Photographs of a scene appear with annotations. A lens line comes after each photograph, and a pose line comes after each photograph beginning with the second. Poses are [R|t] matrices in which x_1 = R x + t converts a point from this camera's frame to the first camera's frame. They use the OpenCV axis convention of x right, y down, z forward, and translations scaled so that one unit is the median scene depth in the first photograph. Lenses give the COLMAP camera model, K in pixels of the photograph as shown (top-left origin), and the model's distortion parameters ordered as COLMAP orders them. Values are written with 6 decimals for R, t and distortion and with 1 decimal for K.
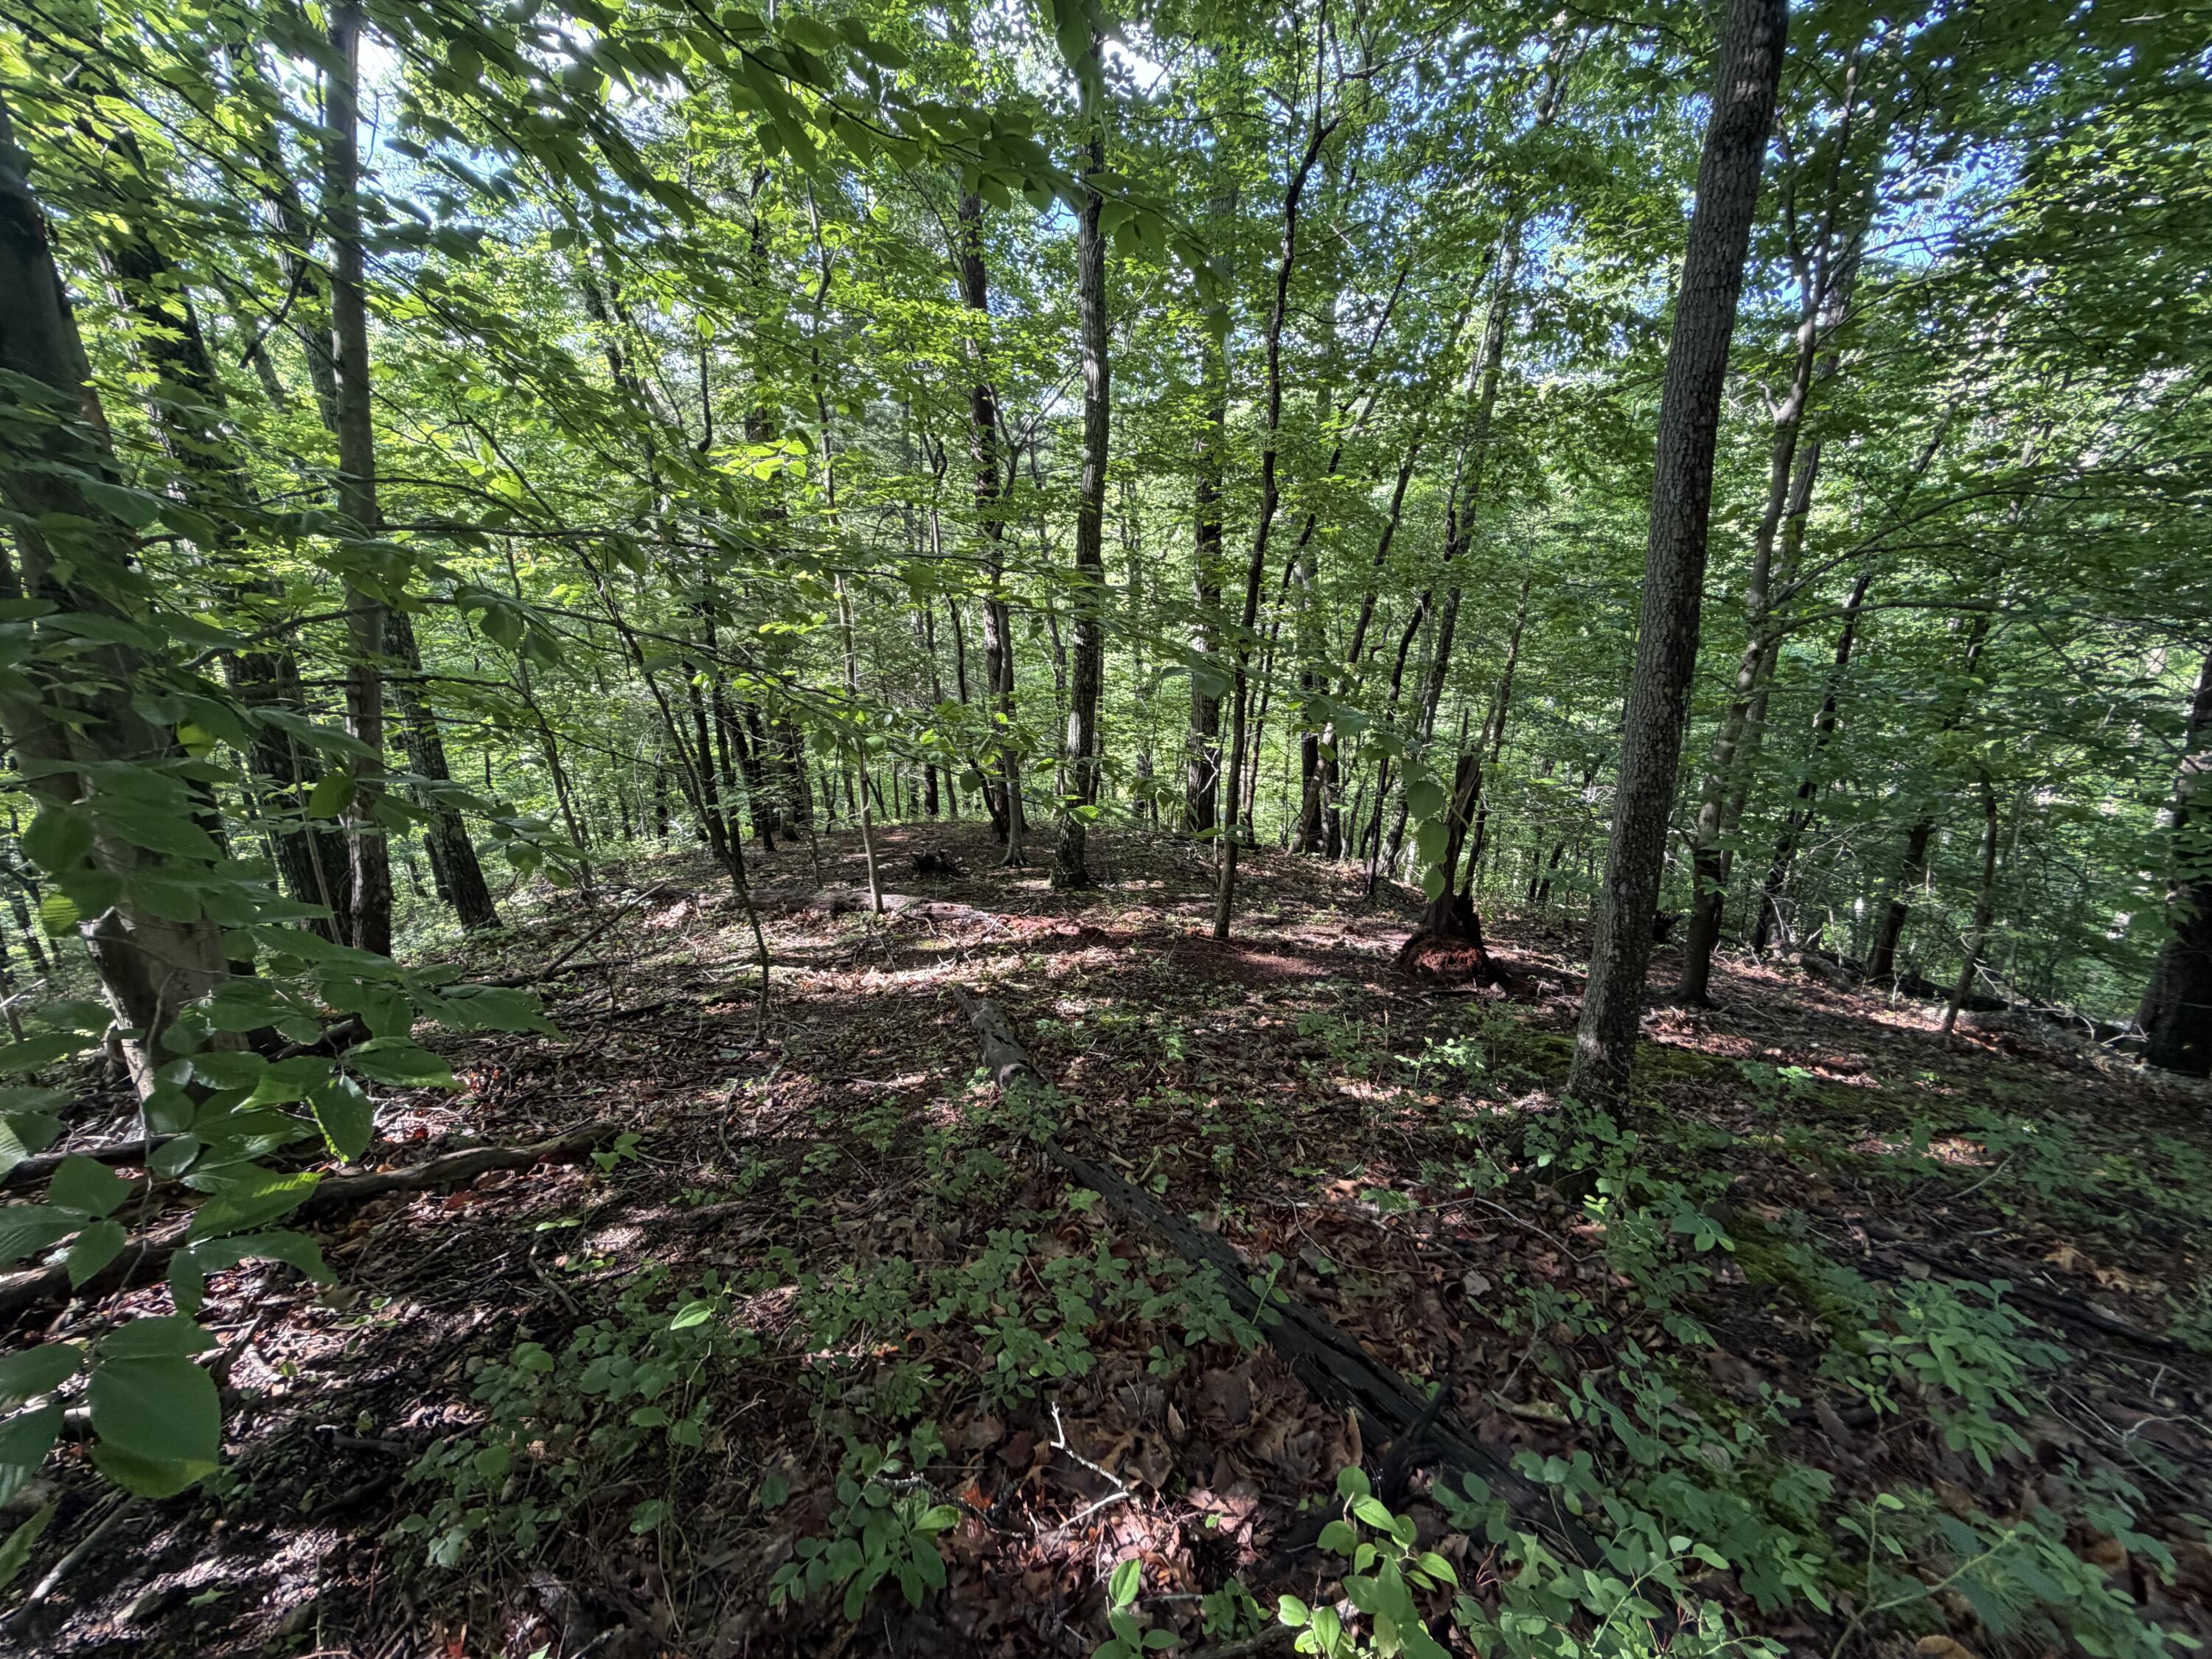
lens RADIAL K [[887.4, 0, 1097.2], [0, 887.4, 826.1], [0, 0, 1]] dist [0.000549, -0.000023]
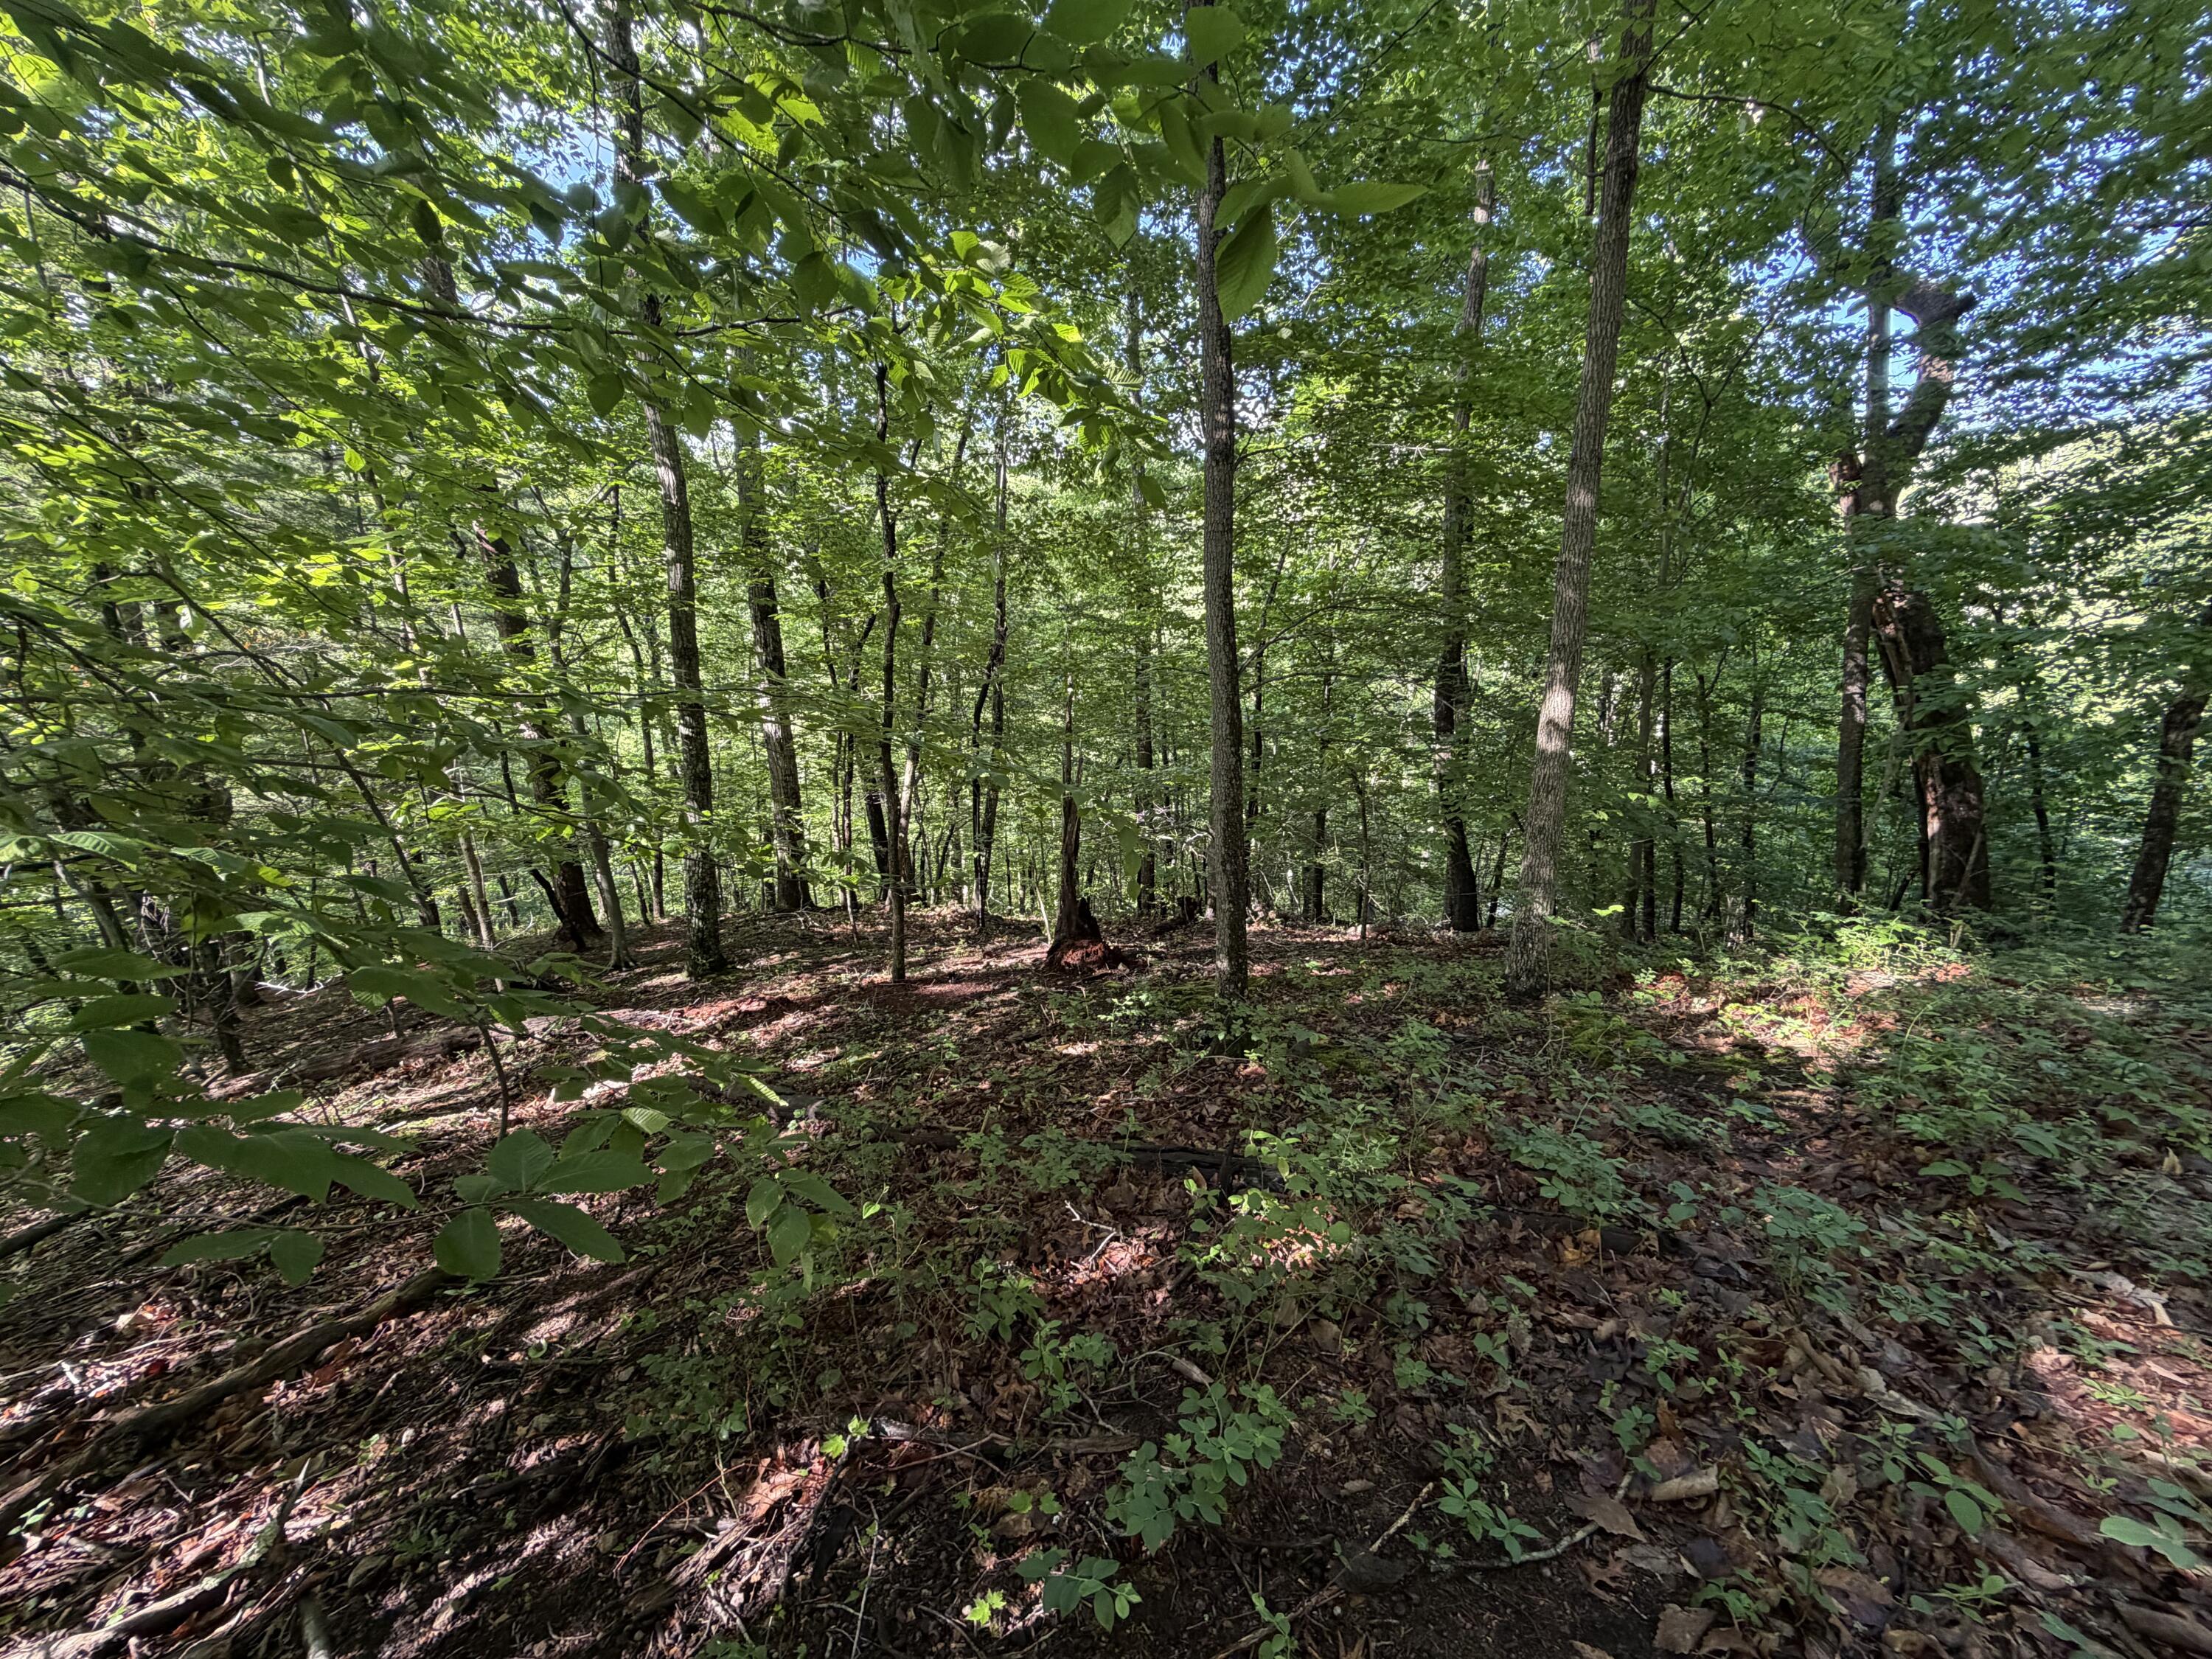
lens RADIAL K [[887.4, 0, 1103.5], [0, 887.4, 821.5], [0, 0, 1]] dist [0.000549, -0.000023]
pose [[0.857669, -0.129400, 0.497654, -0.161347], [0.163452, 0.986228, -0.025259, -0.004230], [-0.487532, 0.103006, 0.867008, -0.130043]]
